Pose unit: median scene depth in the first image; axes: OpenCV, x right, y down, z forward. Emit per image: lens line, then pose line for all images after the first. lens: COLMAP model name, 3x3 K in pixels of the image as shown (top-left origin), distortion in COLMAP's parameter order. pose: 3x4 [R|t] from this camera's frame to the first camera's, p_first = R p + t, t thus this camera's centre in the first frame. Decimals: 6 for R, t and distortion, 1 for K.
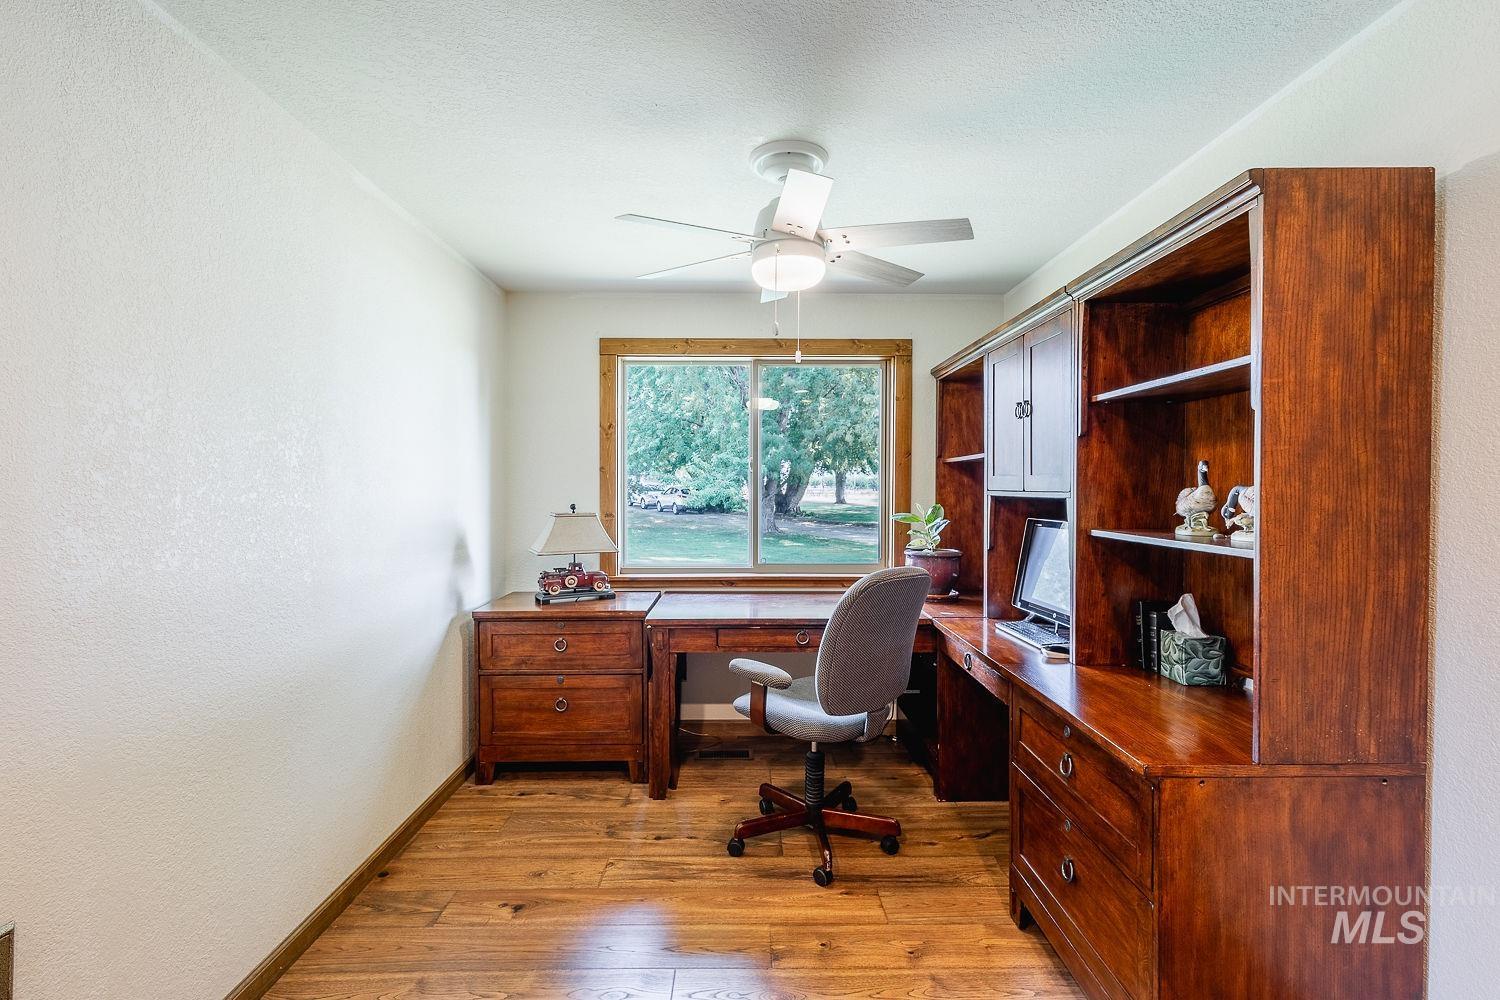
lens RADIAL K [[692.1, 0, 750.0], [0, 692.1, 500.0], [0, 0, 1]] dist [0.006789, -0.000306]
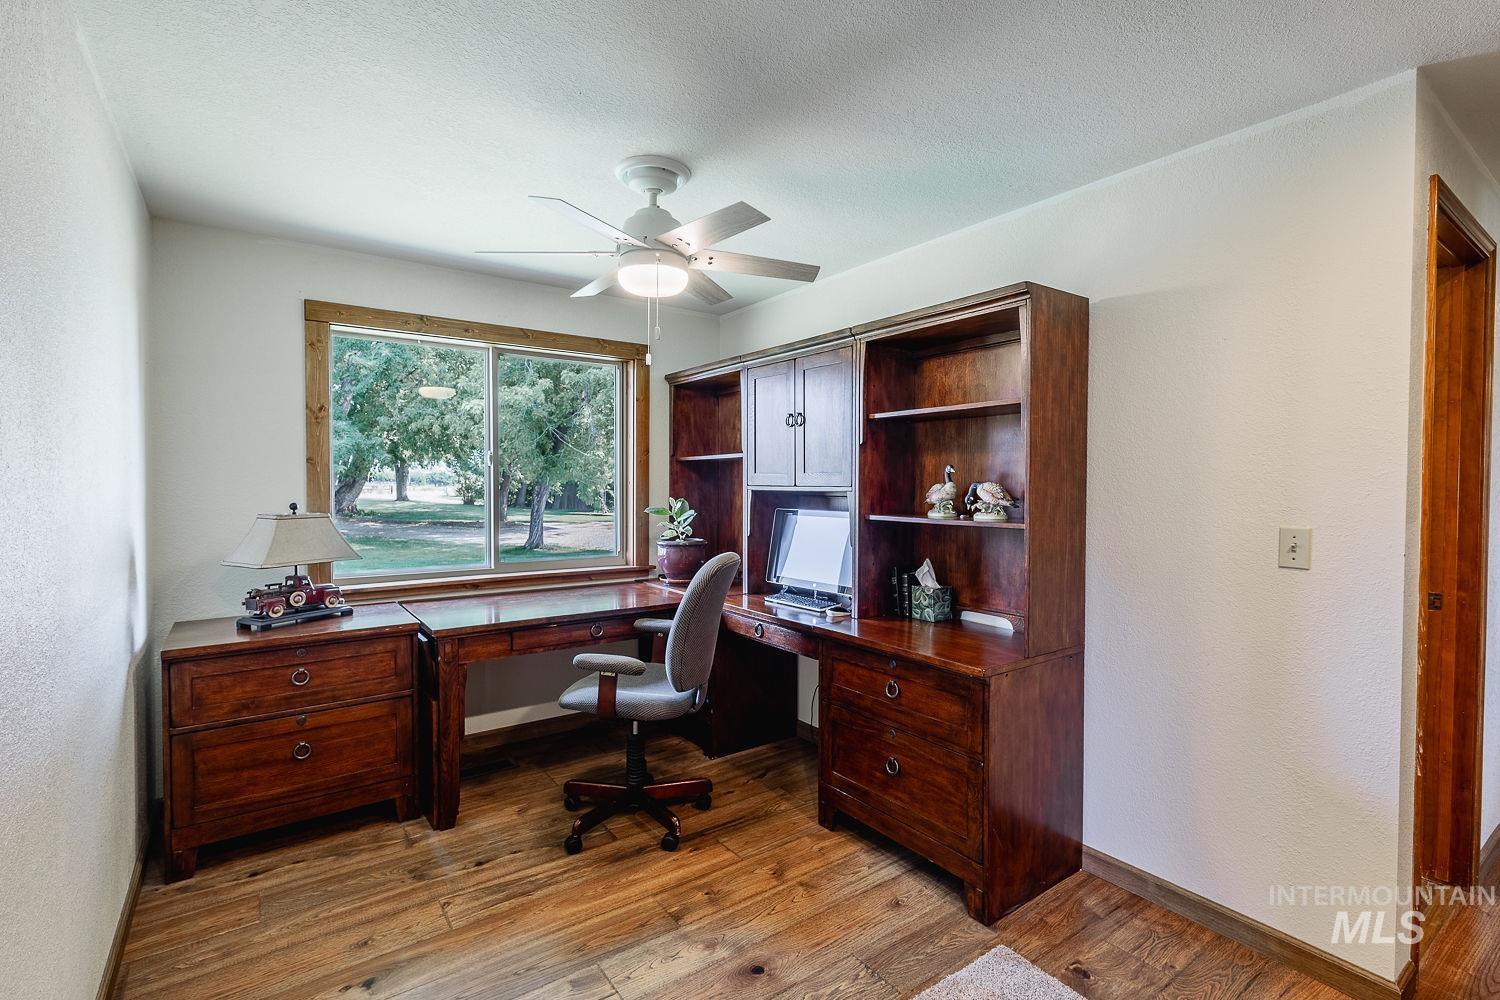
lens RADIAL K [[694.9, 0, 750.0], [0, 694.9, 500.0], [0, 0, 1]] dist [0.006400, -0.001467]
pose [[0.815240, -0.012874, 0.578981, -0.374821], [0.009268, 0.999915, 0.009184, -0.000377], [-0.579050, -0.002121, 0.815289, 0.039690]]
